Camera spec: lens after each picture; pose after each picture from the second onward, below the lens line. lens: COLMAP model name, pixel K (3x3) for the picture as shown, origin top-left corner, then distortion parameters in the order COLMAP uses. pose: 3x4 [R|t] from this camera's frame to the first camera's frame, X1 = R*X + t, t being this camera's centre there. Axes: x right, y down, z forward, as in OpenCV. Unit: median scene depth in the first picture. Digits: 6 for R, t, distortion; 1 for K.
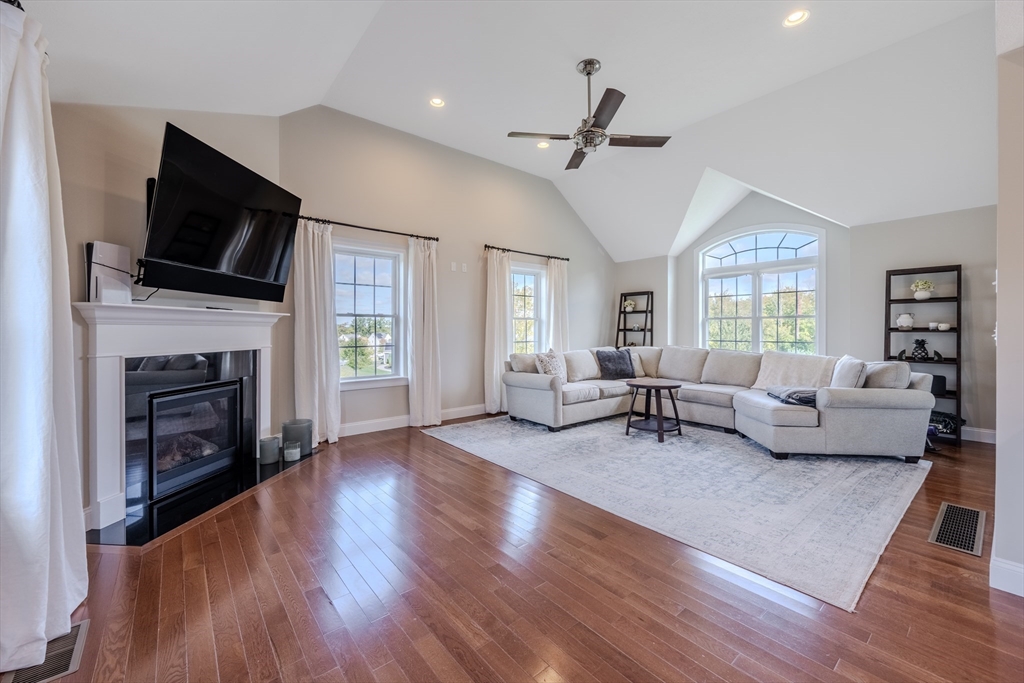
lens RADIAL K [[407.3, 0, 510.3], [0, 407.3, 335.6], [0, 0, 1]] dist [0.012438, -0.000366]
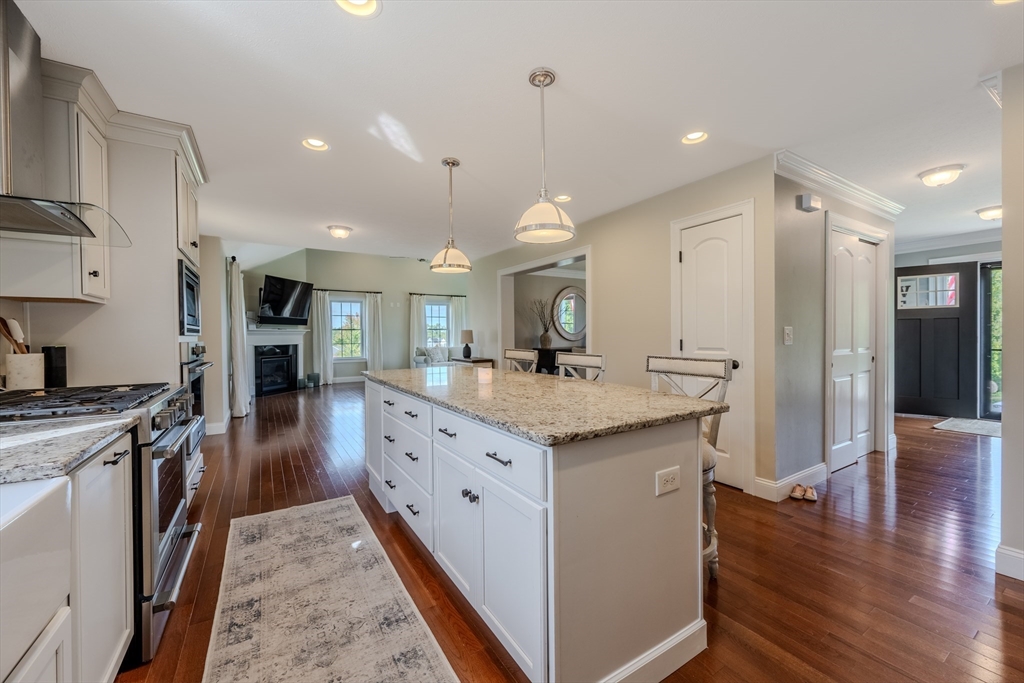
lens RADIAL K [[407.3, 0, 522.2], [0, 407.3, 342.0], [0, 0, 1]] dist [0.012438, -0.000366]
pose [[0.992334, -0.007290, -0.123369, 1.029708], [0.008026, 0.999953, 0.005469, 0.015959], [0.123323, -0.006418, 0.992346, -1.286314]]
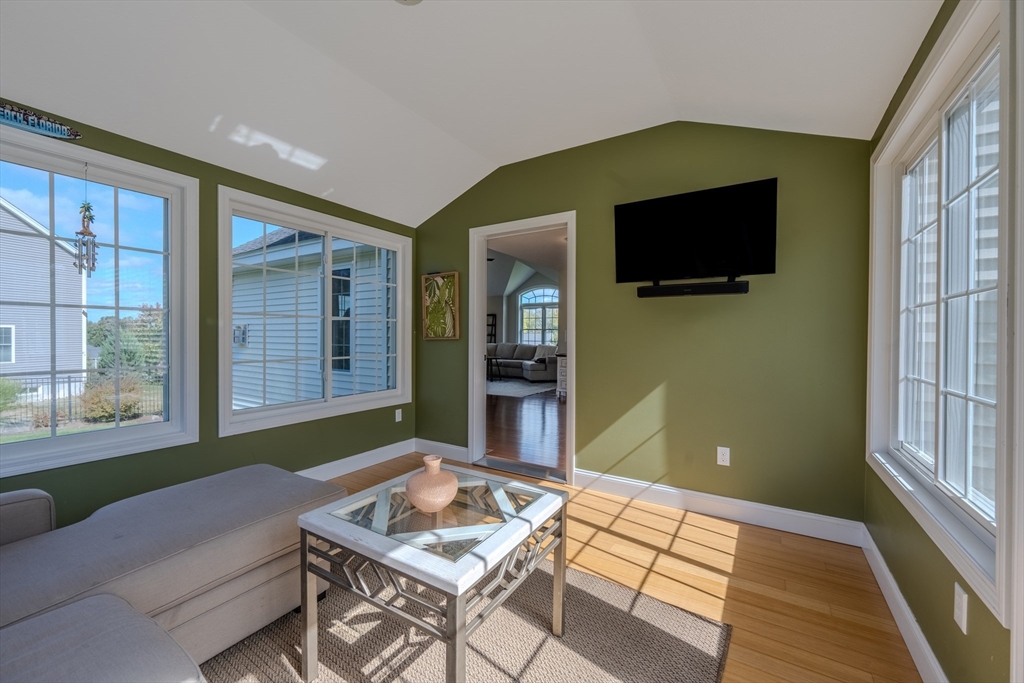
lens RADIAL K [[407.3, 0, 512.1], [0, 407.3, 339.7], [0, 0, 1]] dist [0.012438, -0.000366]
pose [[0.947256, 0.006153, 0.320417, -0.312261], [-0.005850, 0.999981, -0.001911, 0.020080], [-0.320423, -0.000064, 0.947275, -1.396785]]
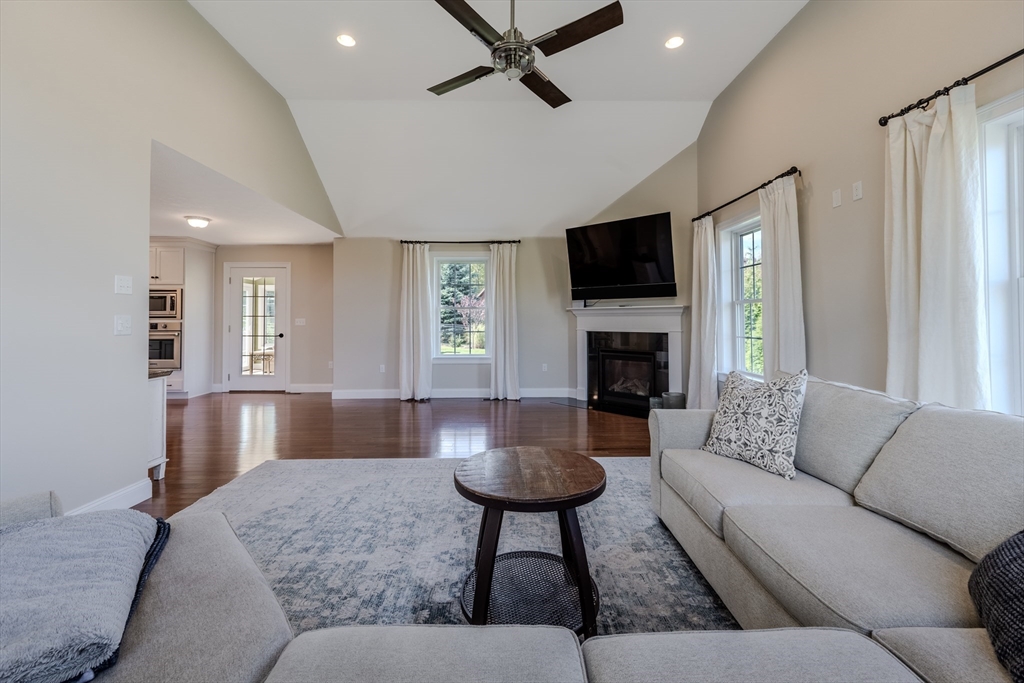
lens RADIAL K [[407.3, 0, 524.7], [0, 407.3, 305.3], [0, 0, 1]] dist [0.012438, -0.000366]
pose [[-0.595338, -0.021372, -0.803191, 0.743174], [-0.005635, 0.999733, -0.022425, -0.023337], [0.803455, -0.008825, -0.595299, 1.399379]]
